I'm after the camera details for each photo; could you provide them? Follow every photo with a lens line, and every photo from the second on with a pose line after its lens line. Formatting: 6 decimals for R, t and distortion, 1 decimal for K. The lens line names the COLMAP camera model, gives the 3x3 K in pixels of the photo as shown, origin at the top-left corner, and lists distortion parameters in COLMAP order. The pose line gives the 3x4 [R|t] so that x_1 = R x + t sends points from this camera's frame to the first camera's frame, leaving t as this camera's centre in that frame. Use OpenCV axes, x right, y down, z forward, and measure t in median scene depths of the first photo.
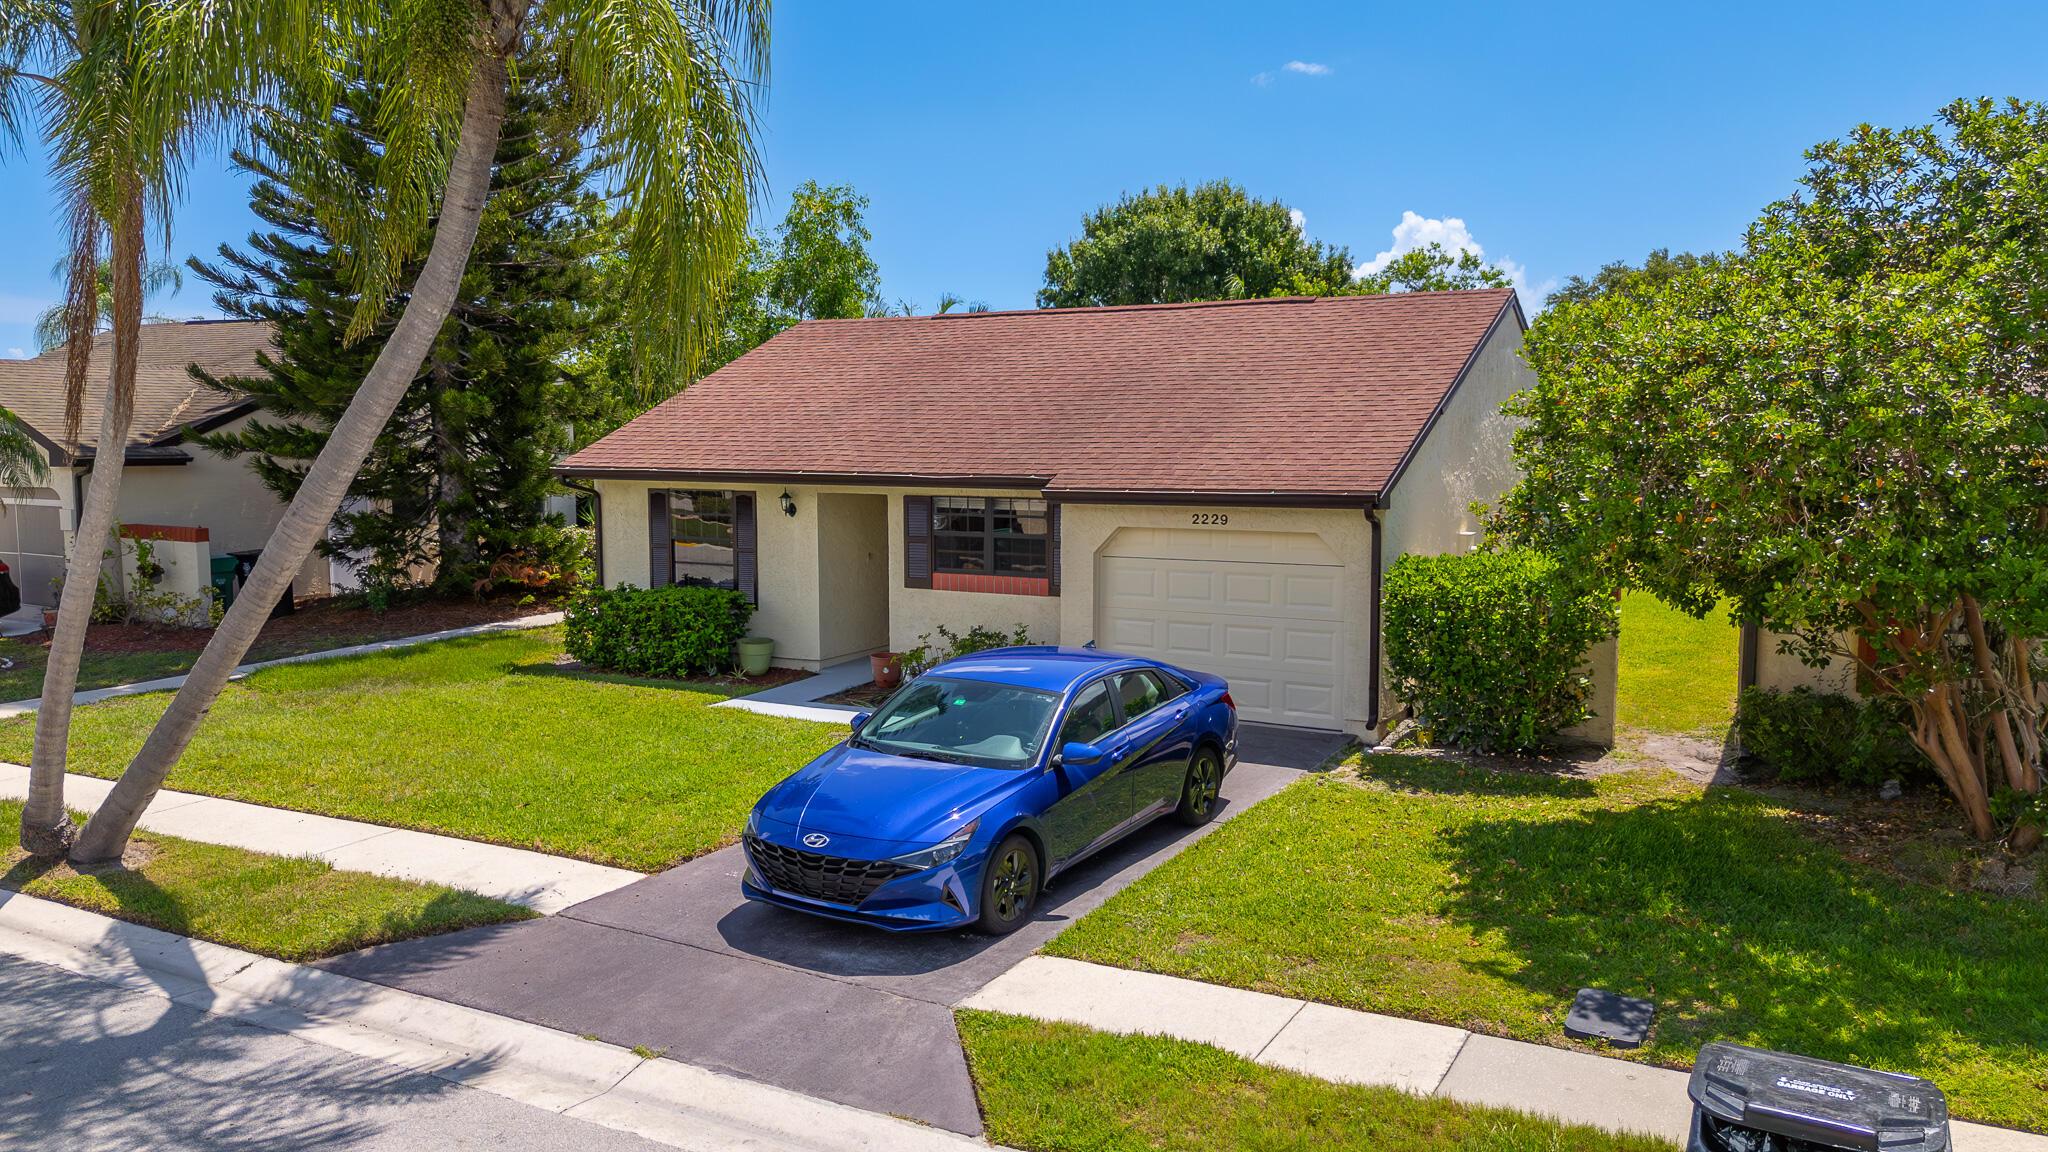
lens RADIAL K [[1544.6, 0, 1026.8], [0, 1544.6, 575.5], [0, 0, 1]] dist [-0.007080, -0.005971]
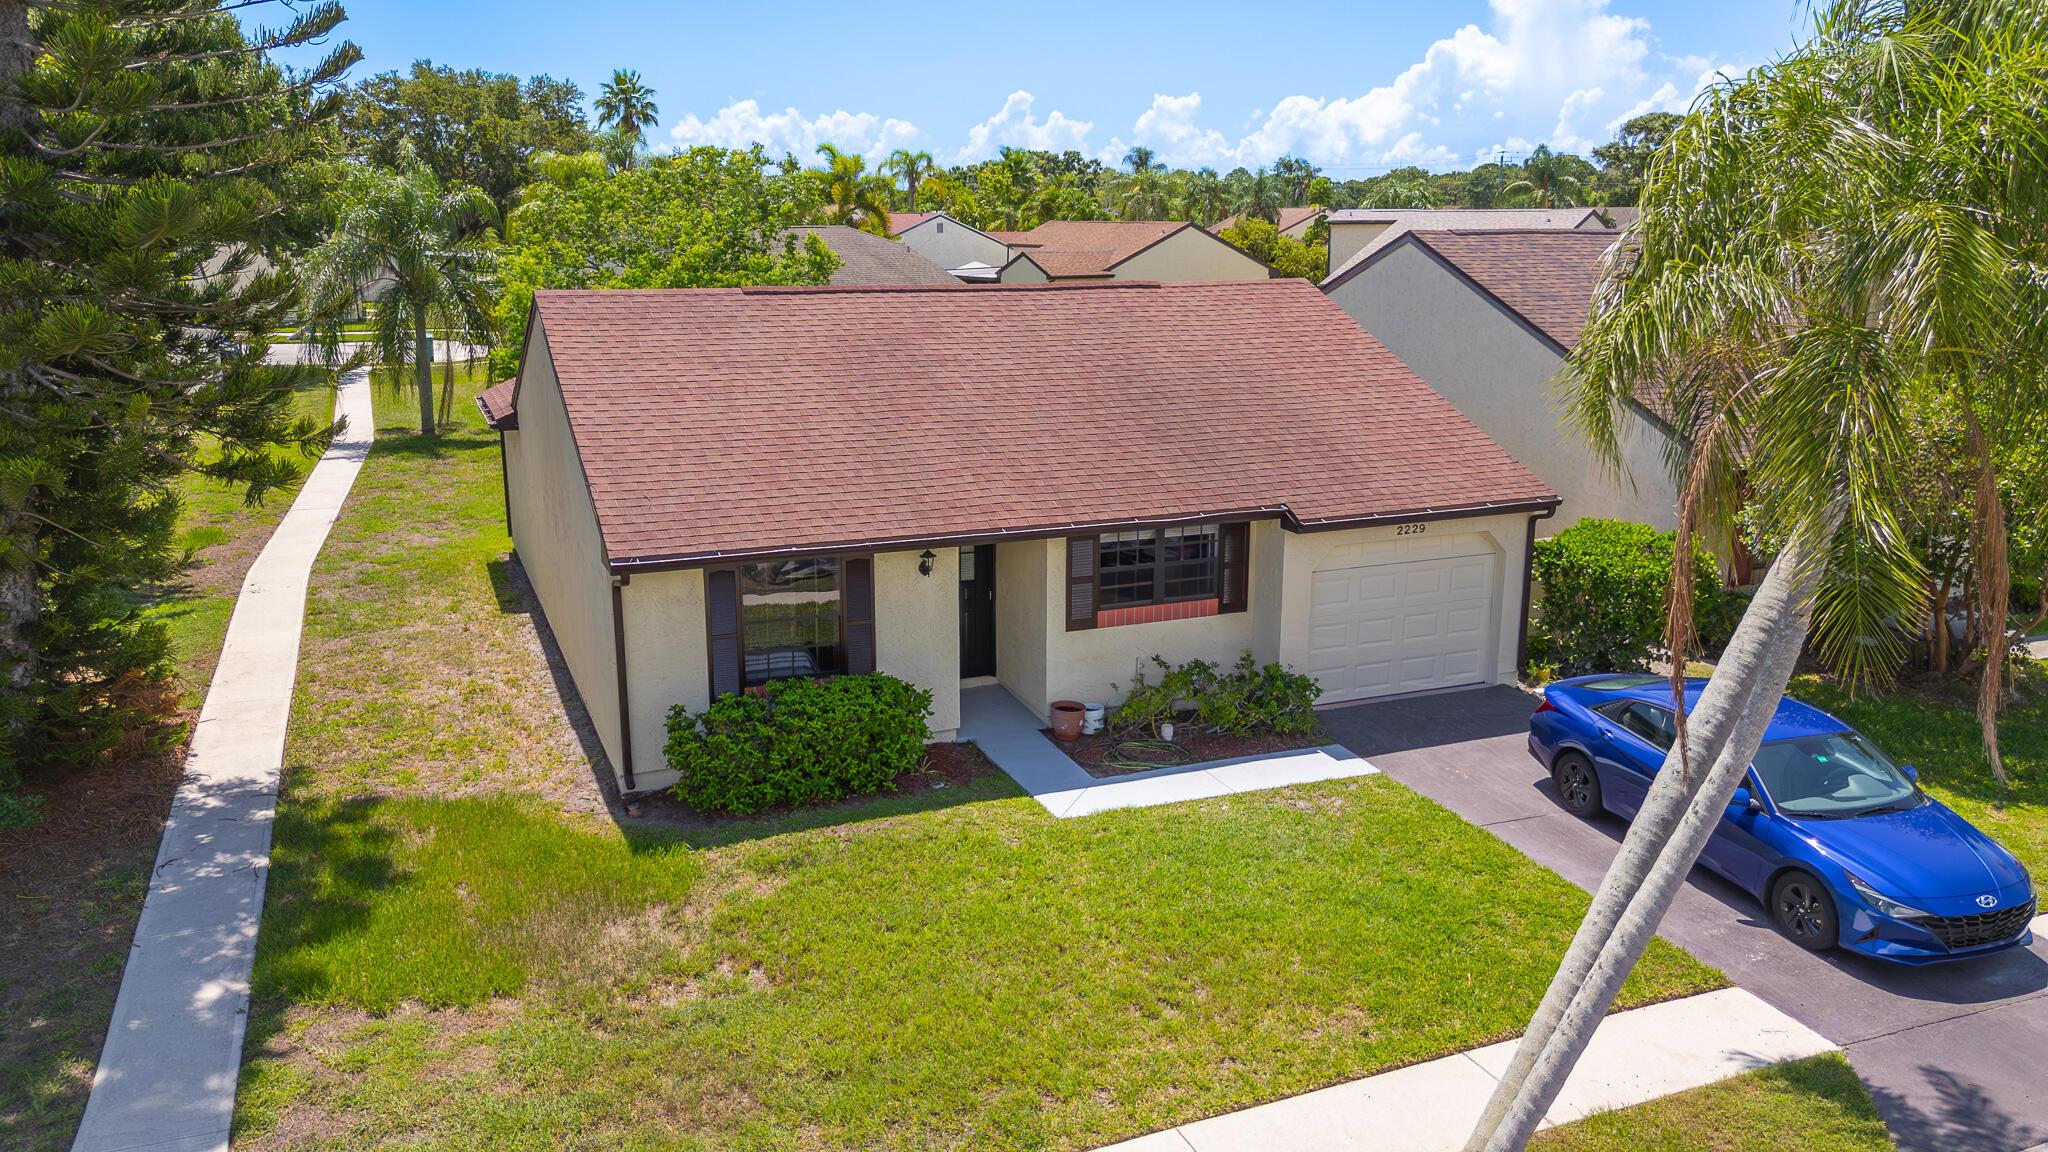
lens RADIAL K [[1544.6, 0, 1022.8], [0, 1544.6, 578.1], [0, 0, 1]] dist [-0.007080, -0.005971]
pose [[0.644621, -0.184527, 0.741899, -0.799412], [0.080097, 0.981394, 0.174500, -0.193262], [-0.760295, -0.053063, 0.647407, 0.417177]]
